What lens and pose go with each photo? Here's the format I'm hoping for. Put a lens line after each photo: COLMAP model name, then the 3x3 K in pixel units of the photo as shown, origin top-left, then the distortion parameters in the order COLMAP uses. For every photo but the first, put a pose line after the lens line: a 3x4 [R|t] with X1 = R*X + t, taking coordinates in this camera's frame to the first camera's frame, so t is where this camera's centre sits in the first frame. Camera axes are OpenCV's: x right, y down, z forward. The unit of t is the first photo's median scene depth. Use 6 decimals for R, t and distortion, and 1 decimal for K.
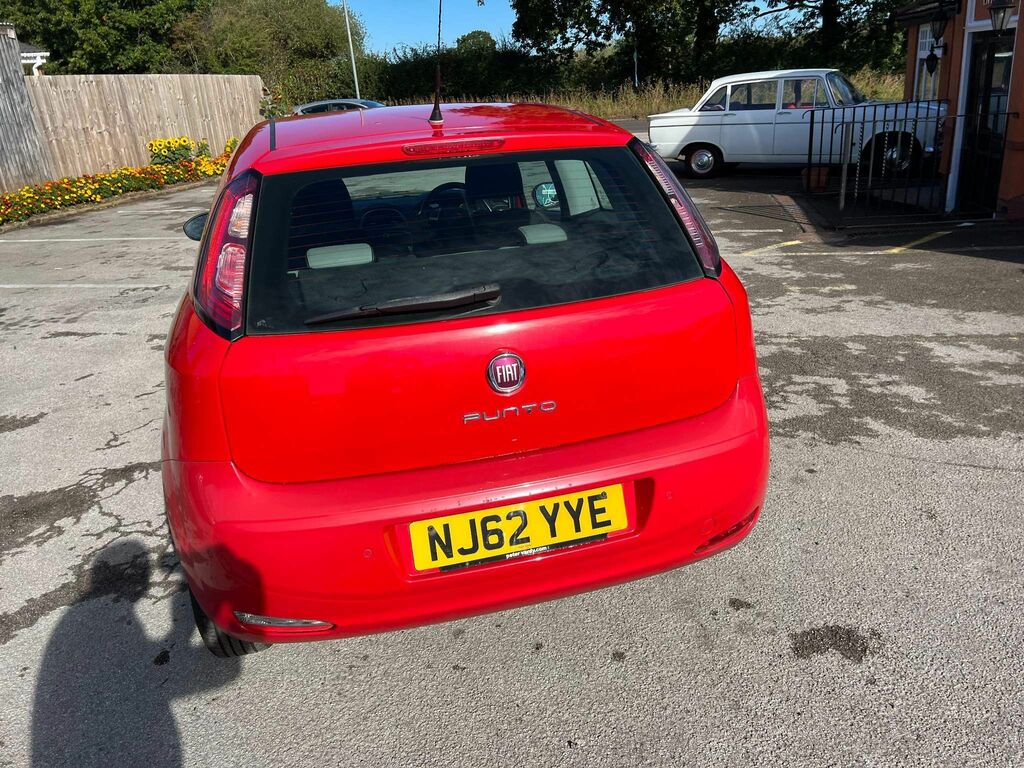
lens RADIAL K [[768.5, 0, 506.5], [0, 768.5, 372.1], [0, 0, 1]] dist [0.051646, -0.056258]
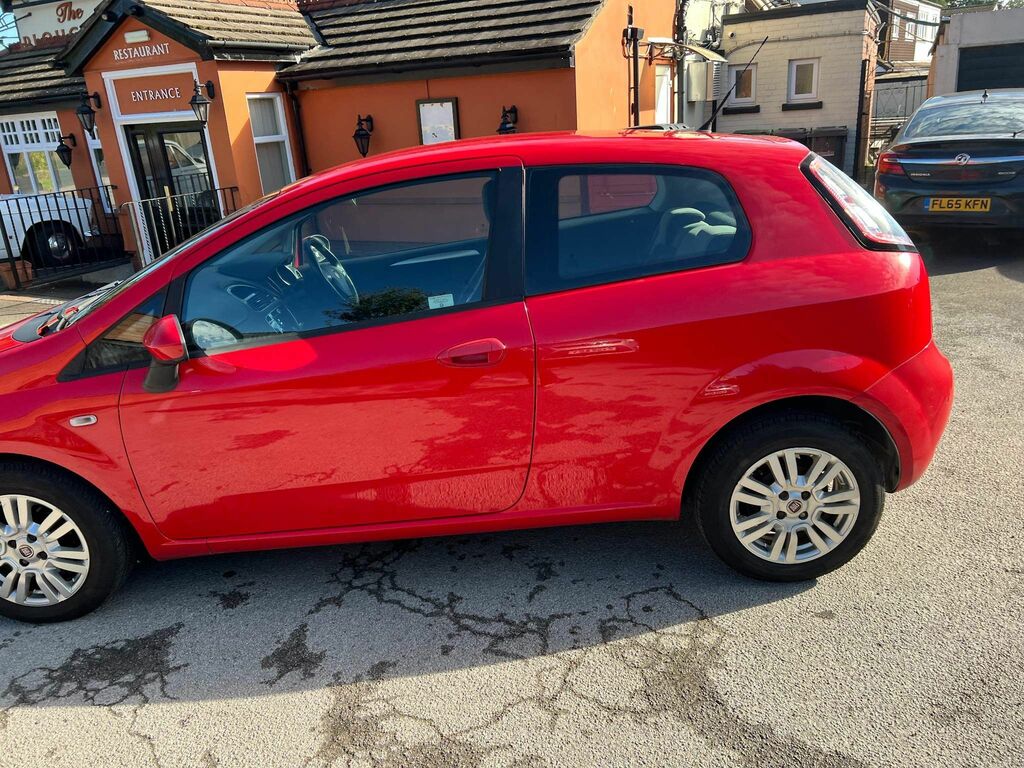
lens RADIAL K [[768.5, 0, 507.7], [0, 768.5, 374.0], [0, 0, 1]] dist [0.051646, -0.056258]
pose [[0.257261, -0.256820, 0.931590, -0.572631], [0.377161, 0.914264, 0.147889, -0.098641], [-0.889700, 0.313314, 0.332067, 0.367393]]
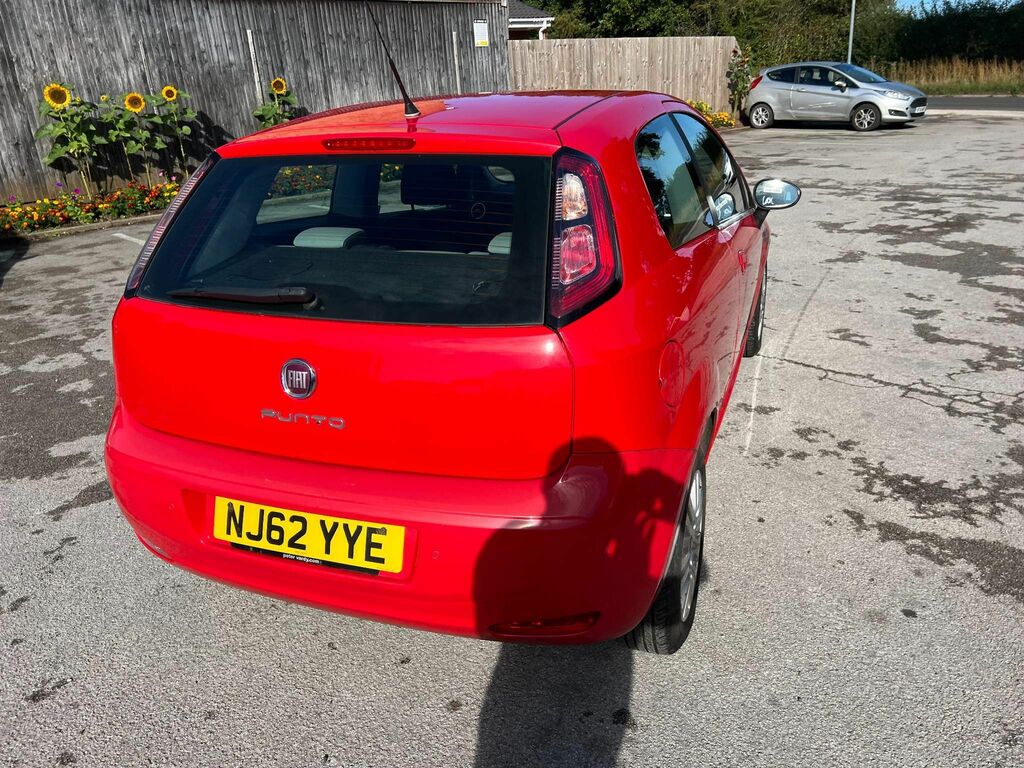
lens RADIAL K [[768.5, 0, 507.2], [0, 768.5, 376.3], [0, 0, 1]] dist [0.051646, -0.056258]
pose [[0.816673, 0.230372, -0.529125, 0.223488], [-0.202903, 0.972951, 0.110437, -0.050157], [0.540254, 0.017170, 0.841327, 0.091739]]
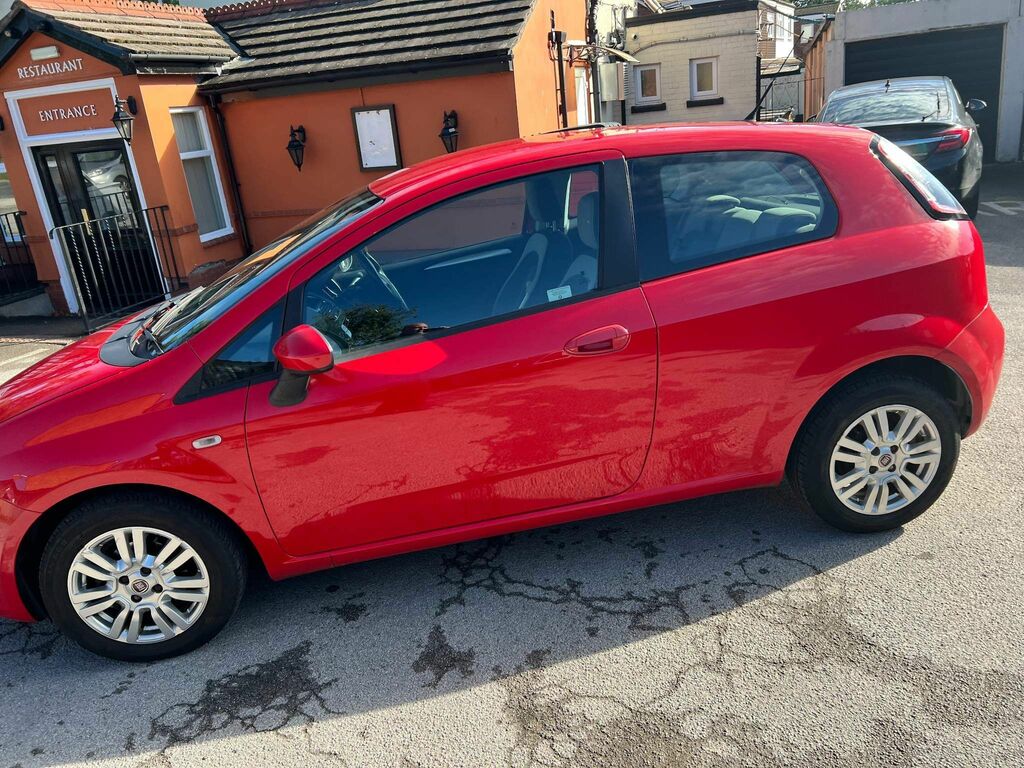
lens RADIAL K [[768.5, 0, 506.9], [0, 768.5, 371.1], [0, 0, 1]] dist [0.051646, -0.056258]
pose [[0.108815, -0.261521, 0.959044, -0.607573], [0.429073, 0.882628, 0.192000, -0.142012], [-0.896691, 0.390608, 0.208255, 0.477005]]
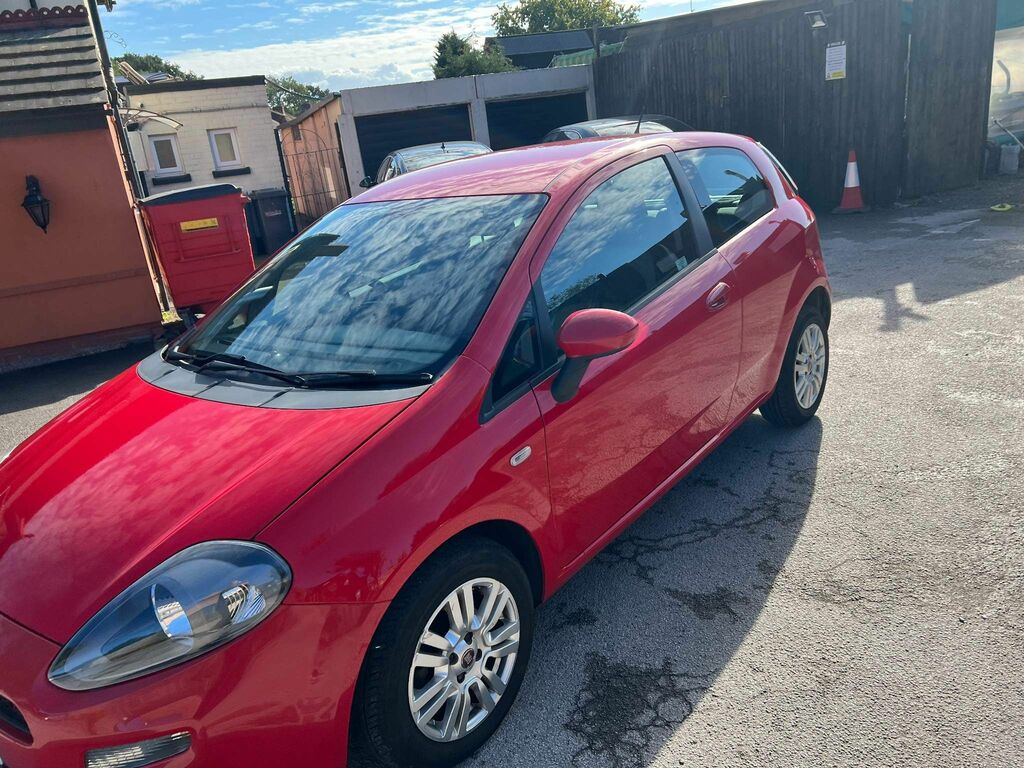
lens RADIAL K [[768.5, 0, 509.6], [0, 768.5, 384.4], [0, 0, 1]] dist [0.051646, -0.056258]
pose [[-0.575943, -0.125466, 0.807804, -0.531251], [0.424559, 0.798533, 0.426726, -0.278616], [-0.698598, 0.588731, -0.406642, 0.838811]]
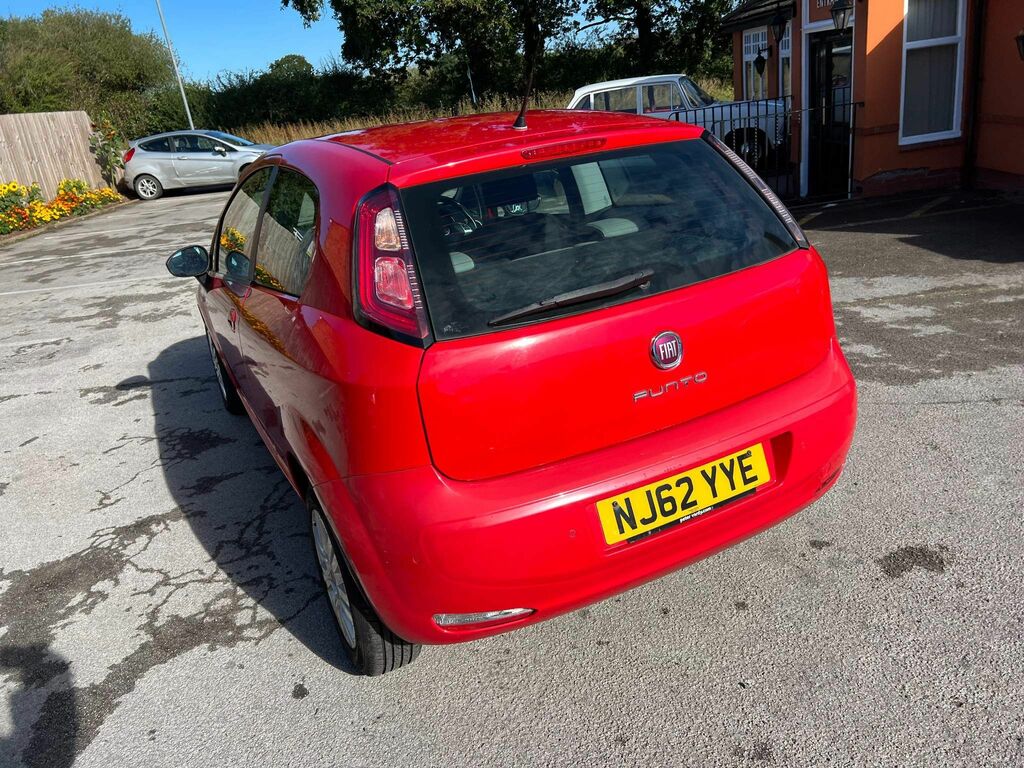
lens RADIAL K [[768.5, 0, 508.6], [0, 768.5, 385.3], [0, 0, 1]] dist [0.051646, -0.056258]
pose [[0.975053, -0.122294, 0.185245, -0.126436], [0.123548, 0.992327, 0.004805, 0.005136], [-0.184411, 0.018202, 0.982681, -0.005782]]
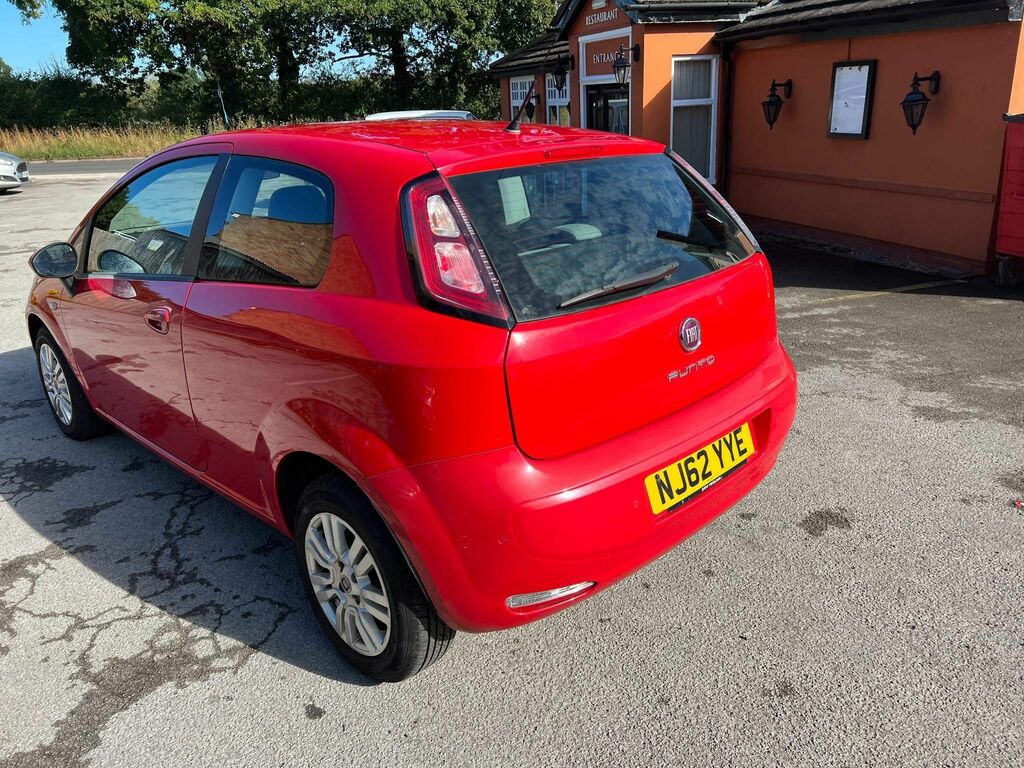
lens RADIAL K [[768.5, 0, 508.5], [0, 768.5, 375.7], [0, 0, 1]] dist [0.051646, -0.056258]
pose [[0.862259, -0.131374, 0.489133, -0.251664], [0.151956, 0.988384, -0.002407, 0.006877], [-0.483135, 0.076402, 0.872206, 0.028331]]
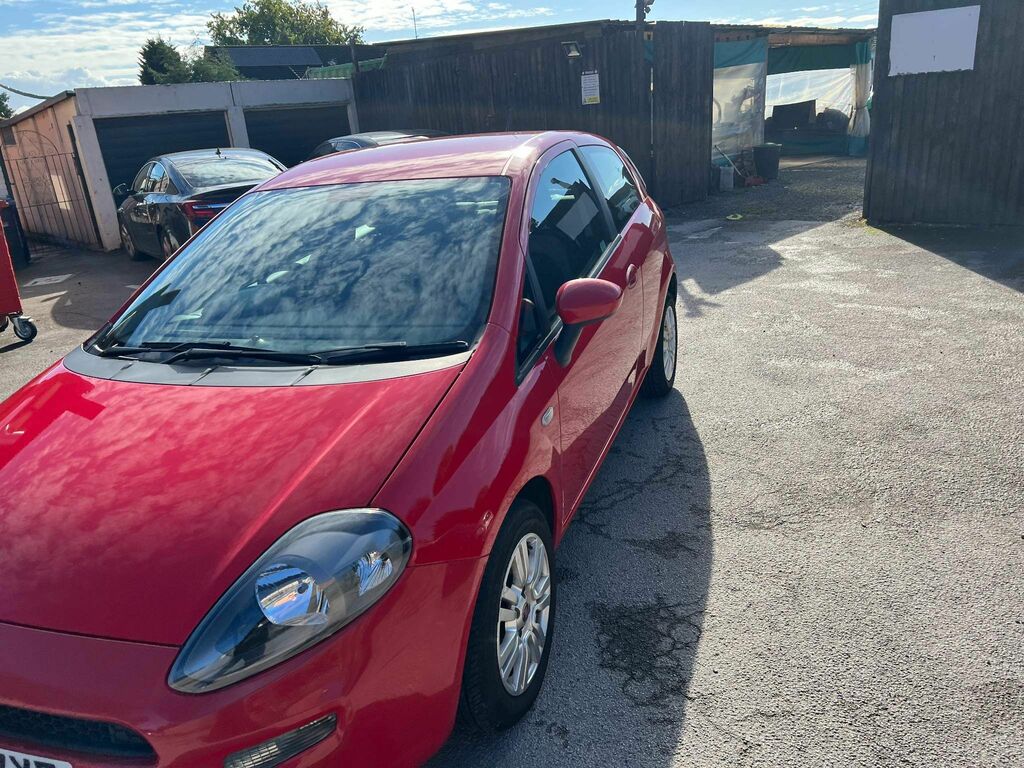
lens RADIAL K [[768.5, 0, 512.8], [0, 768.5, 381.4], [0, 0, 1]] dist [0.051646, -0.056258]
pose [[-0.815284, -0.053833, 0.576553, -0.453368], [0.323205, 0.783840, 0.530220, -0.315956], [-0.480469, 0.618625, -0.621654, 0.940700]]
